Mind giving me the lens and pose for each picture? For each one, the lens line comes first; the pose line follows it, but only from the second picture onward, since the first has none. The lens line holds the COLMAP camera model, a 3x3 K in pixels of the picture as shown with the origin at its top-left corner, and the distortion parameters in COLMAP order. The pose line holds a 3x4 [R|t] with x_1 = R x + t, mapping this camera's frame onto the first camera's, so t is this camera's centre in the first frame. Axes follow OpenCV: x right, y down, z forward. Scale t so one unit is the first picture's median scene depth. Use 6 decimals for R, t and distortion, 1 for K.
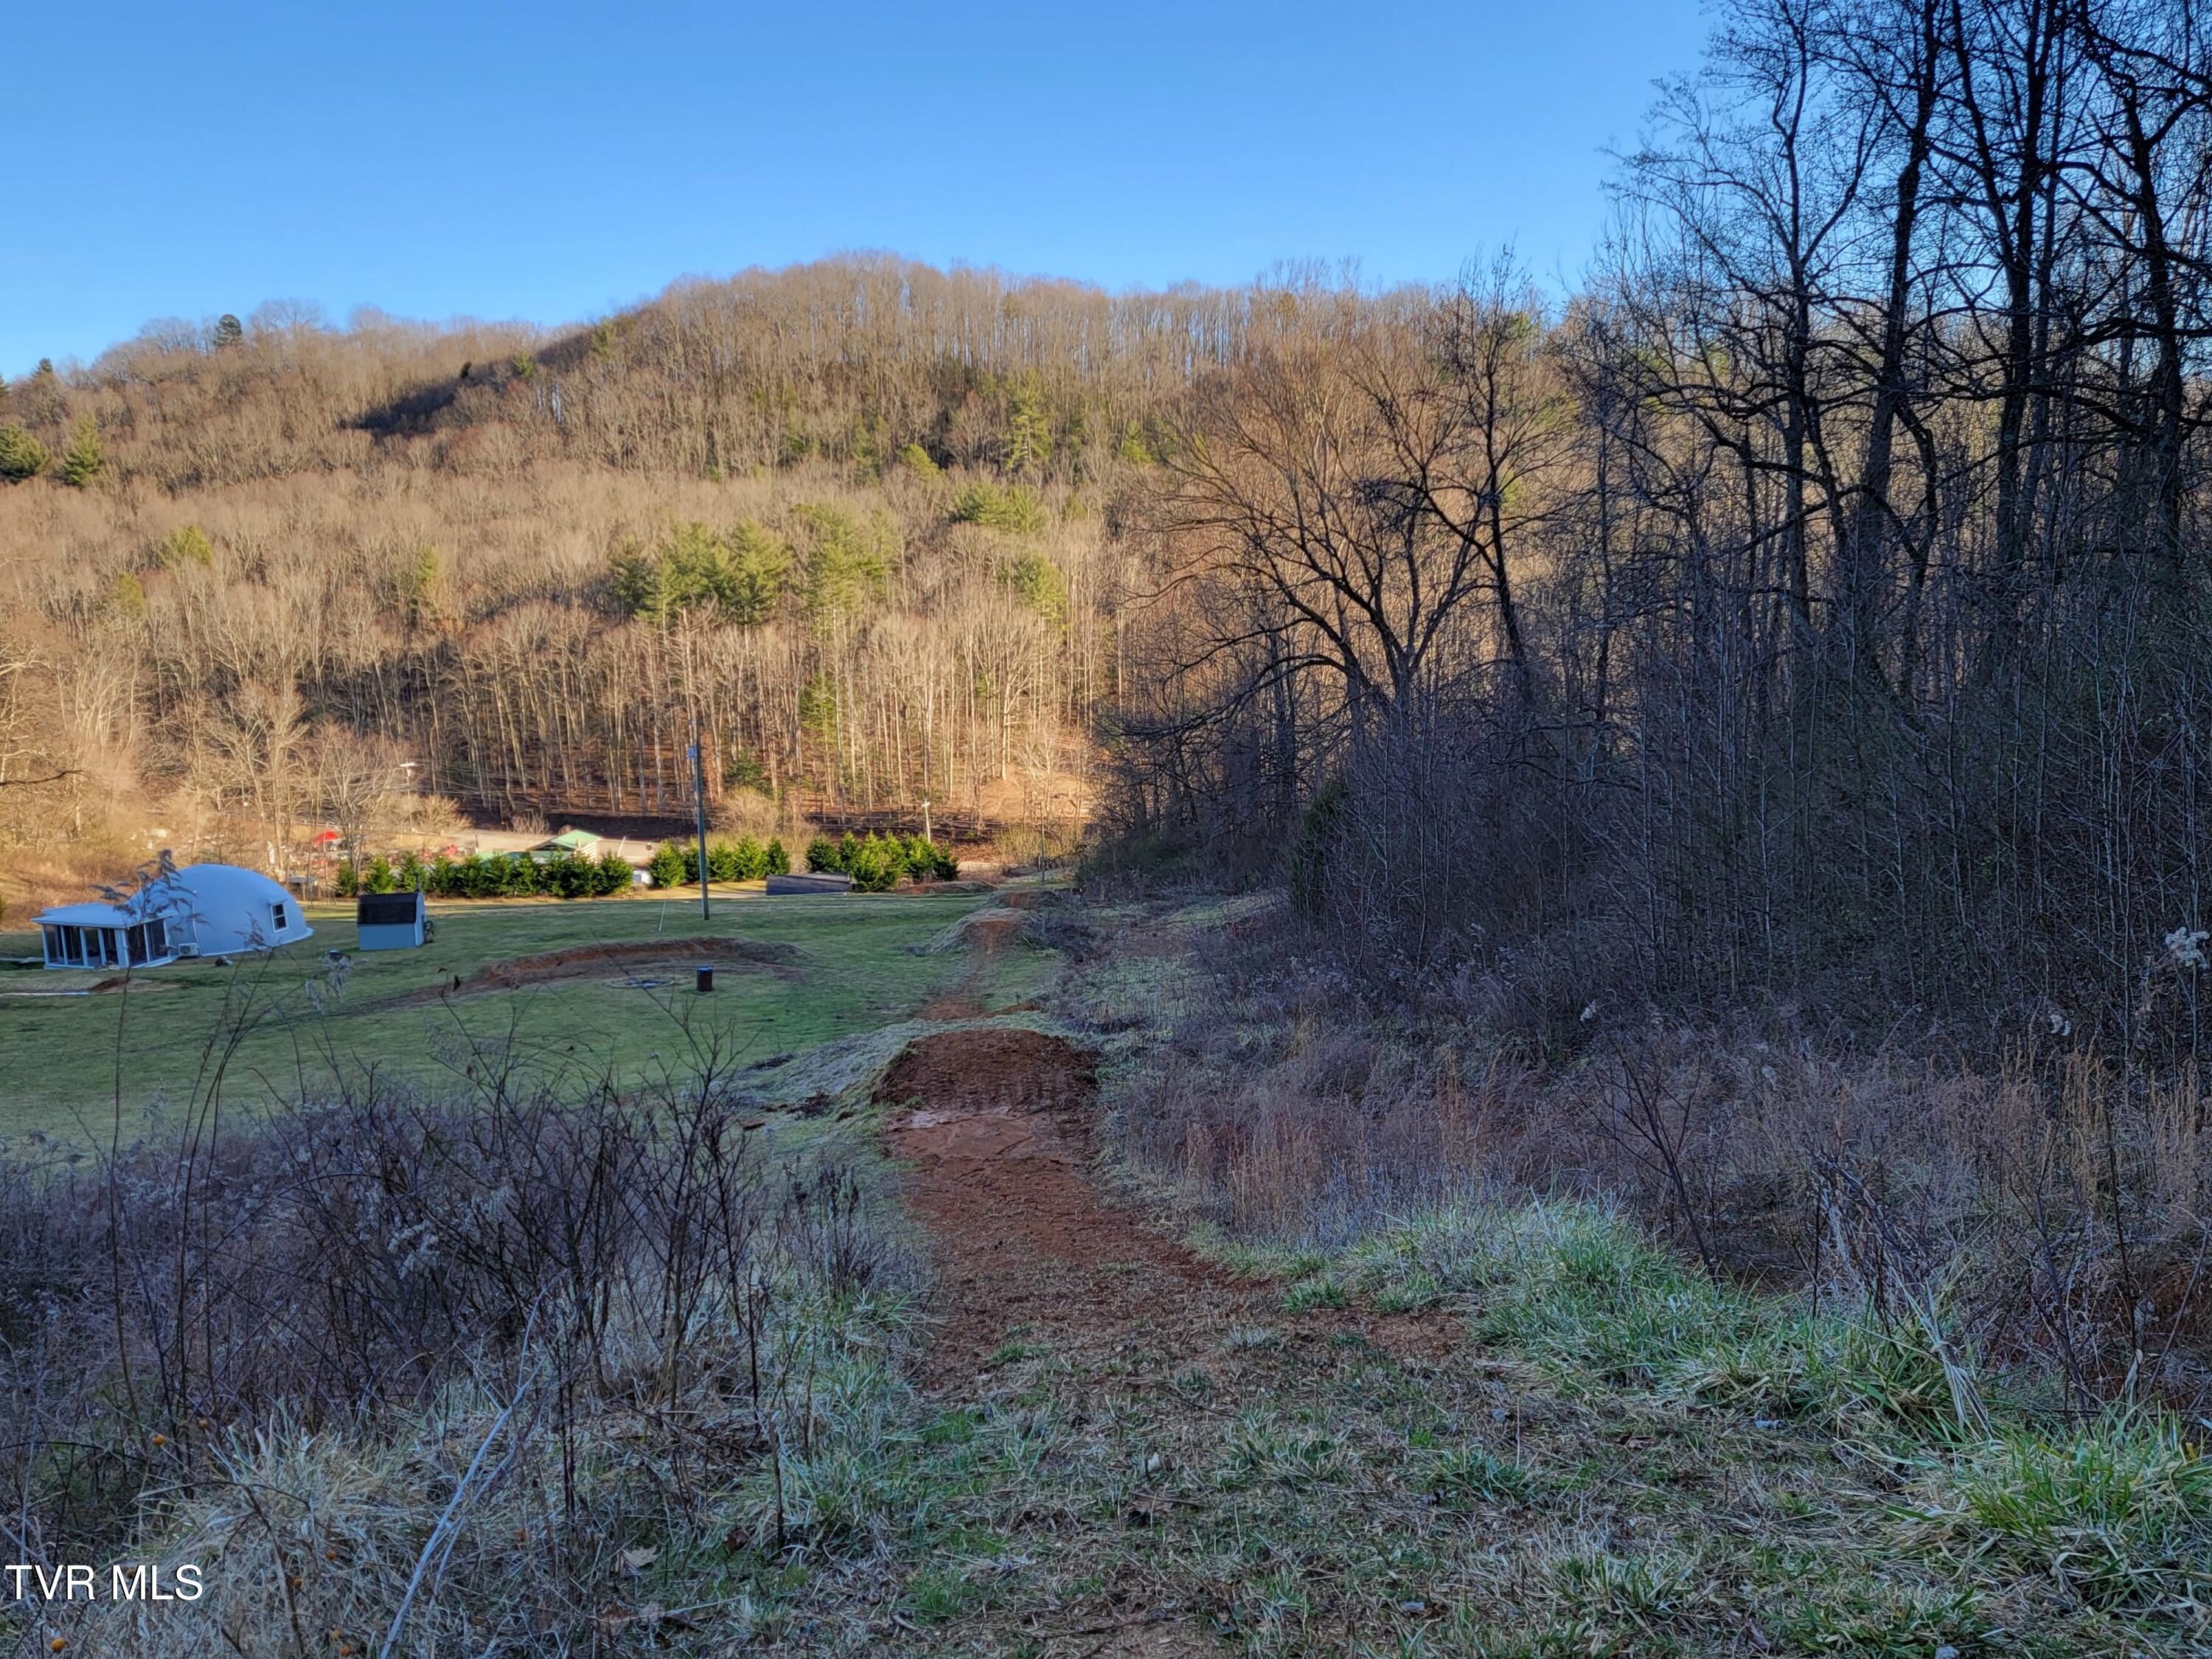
lens RADIAL K [[1706.5, 0, 1080.0], [0, 1706.5, 830.7], [0, 0, 1]] dist [0.107580, -0.089890]
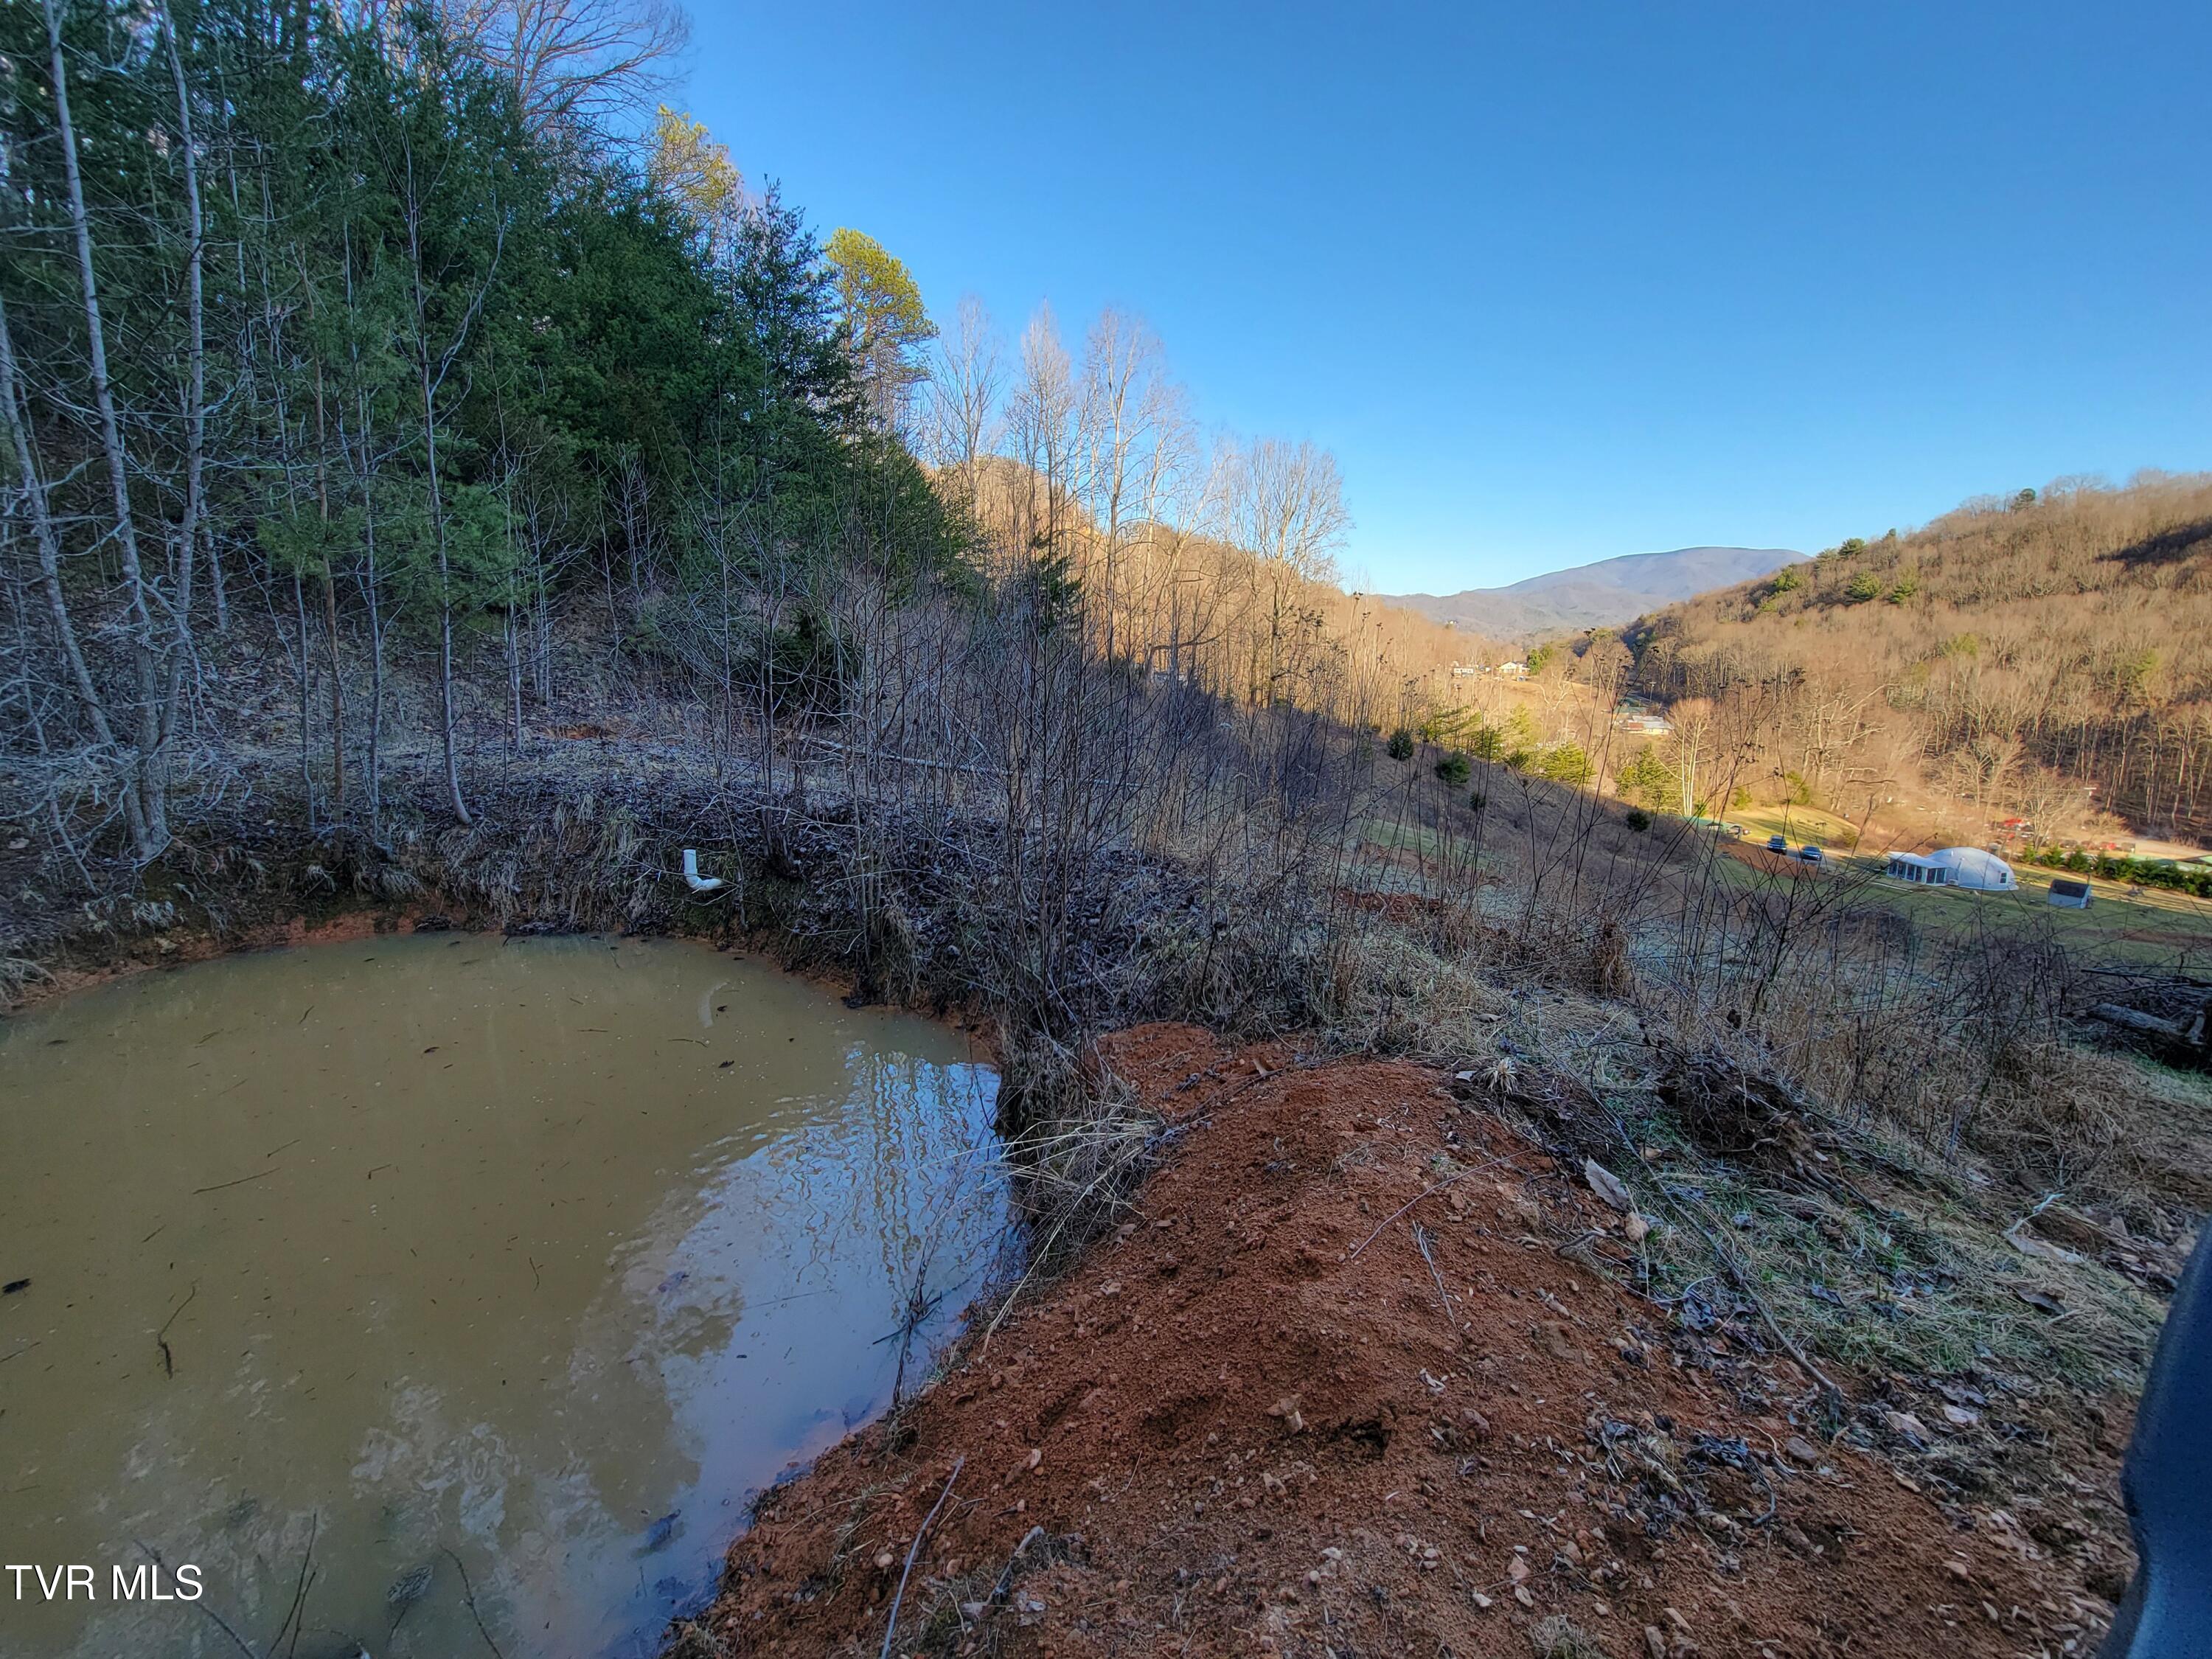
lens RADIAL K [[890.1, 0, 1113.3], [0, 890.1, 812.0], [0, 0, 1]] dist [-0.000905, 0.001202]
pose [[0.357599, 0.194238, -0.913452, 0.051398], [-0.140063, 0.978222, 0.153179, -0.015404], [0.923312, 0.073164, 0.377017, -0.157149]]
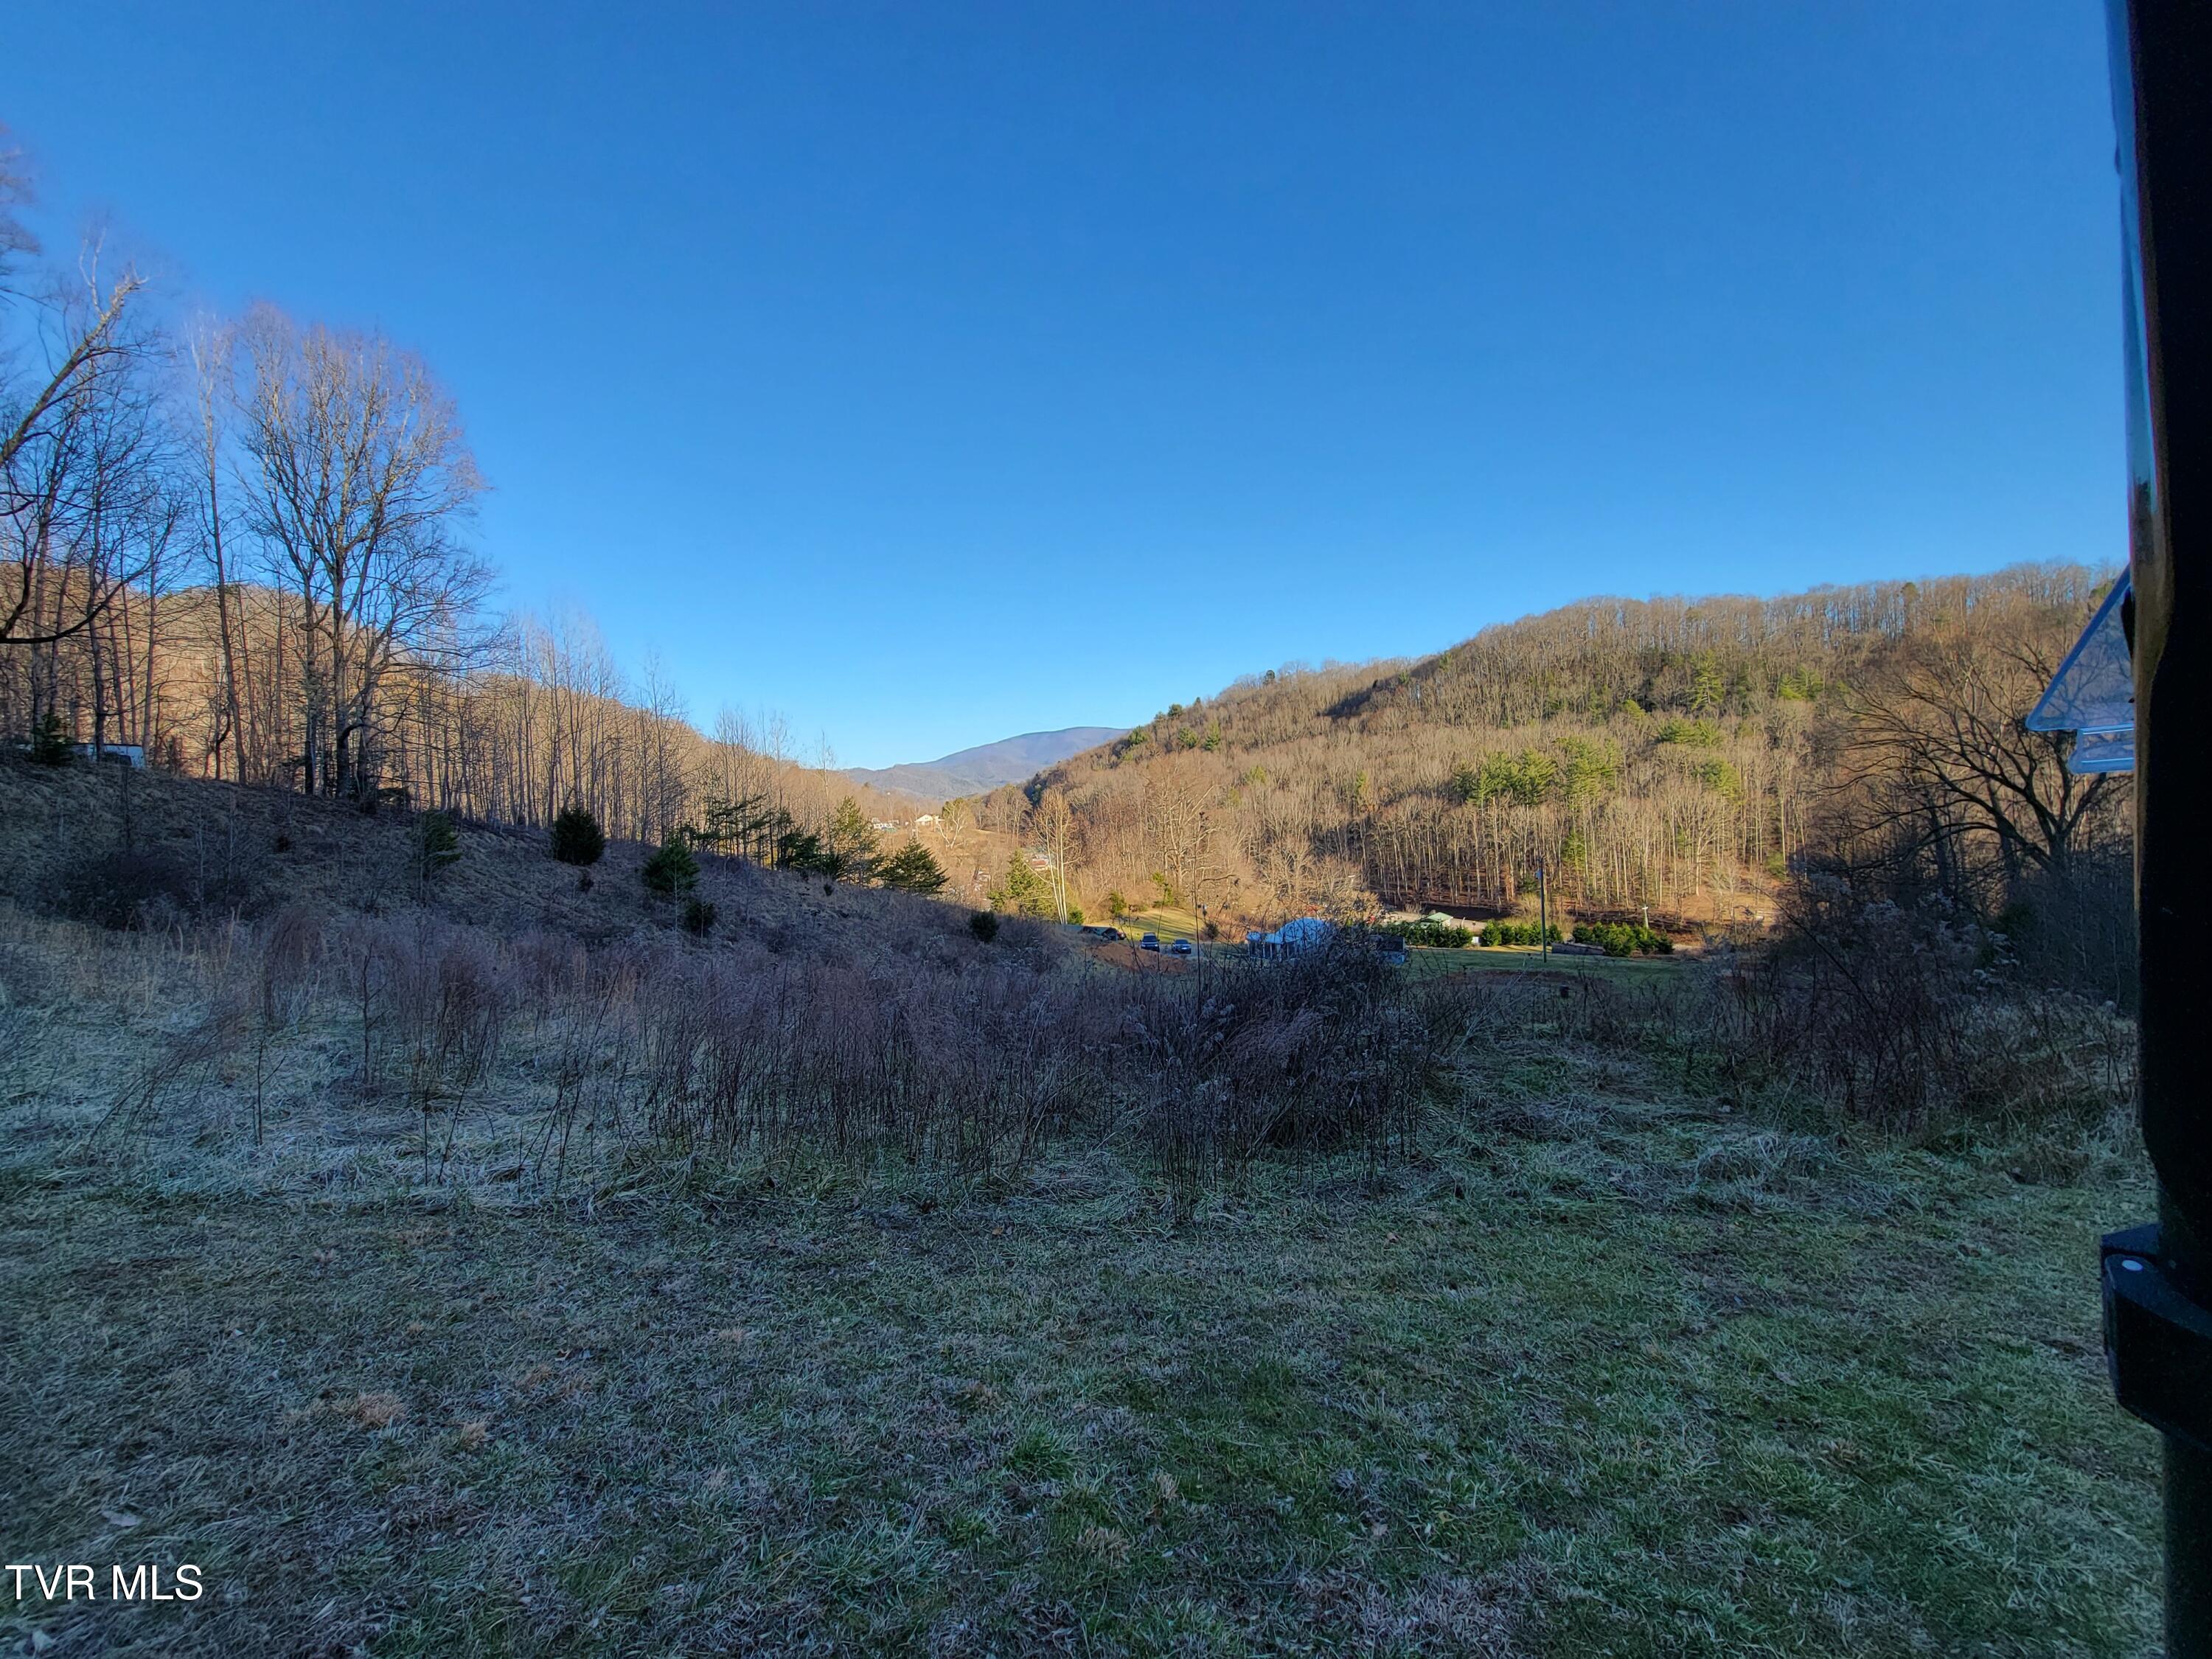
lens RADIAL K [[898.8, 0, 1114.5], [0, 898.8, 801.9], [0, 0, 1]] dist [0.000982, 0.000096]
pose [[0.822616, -0.017602, -0.568325, -0.012539], [-0.051917, 0.993020, -0.105902, 0.001686], [0.566223, 0.116622, 0.815960, -0.033815]]
